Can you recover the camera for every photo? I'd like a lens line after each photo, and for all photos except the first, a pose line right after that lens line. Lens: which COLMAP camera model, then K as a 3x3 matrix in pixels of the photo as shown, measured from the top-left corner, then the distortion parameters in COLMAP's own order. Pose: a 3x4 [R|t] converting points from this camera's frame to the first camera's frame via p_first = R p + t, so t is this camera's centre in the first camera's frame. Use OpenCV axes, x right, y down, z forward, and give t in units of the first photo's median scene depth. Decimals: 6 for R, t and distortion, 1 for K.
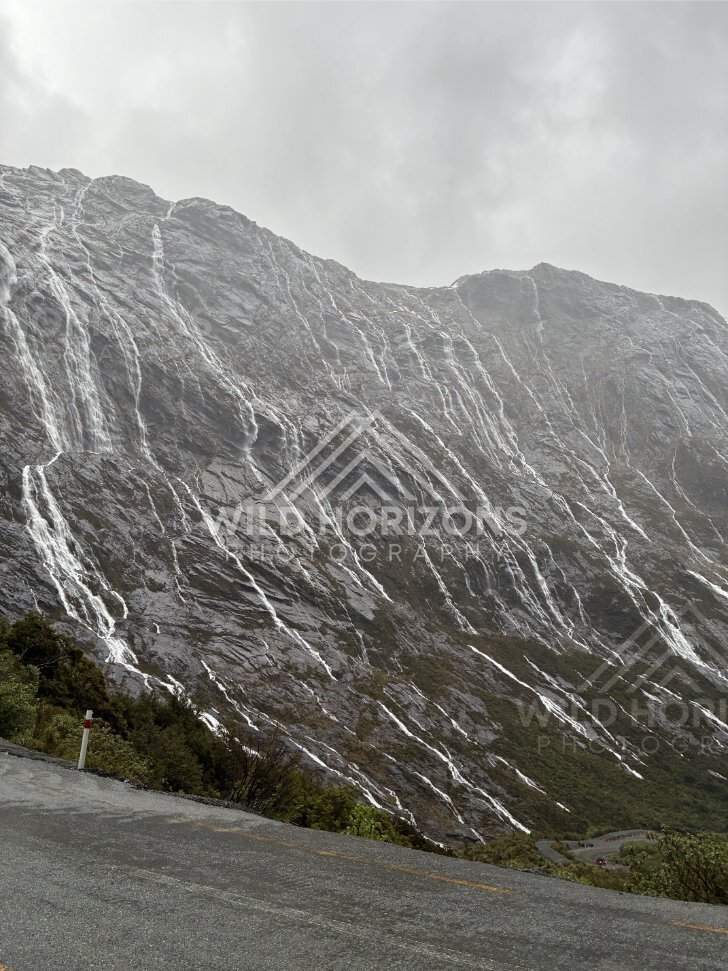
lens RADIAL K [[720.1, 0, 365.6], [0, 720.1, 488.2], [0, 0, 1]] dist [0.049194, -0.059878]
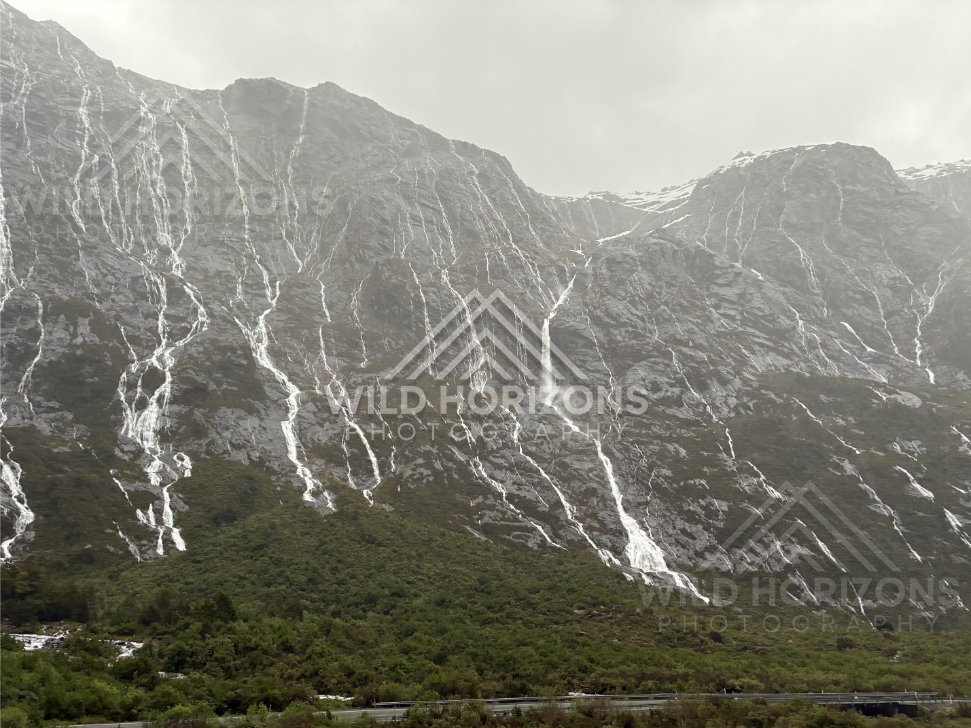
lens RADIAL K [[720.1, 0, 487.6], [0, 720.1, 370.0], [0, 0, 1]] dist [0.049194, -0.059878]
pose [[0.975626, 0.092327, 0.199074, 0.413674], [-0.087606, 0.995628, -0.032412, 0.096042], [-0.201196, 0.014182, 0.979448, 0.081405]]
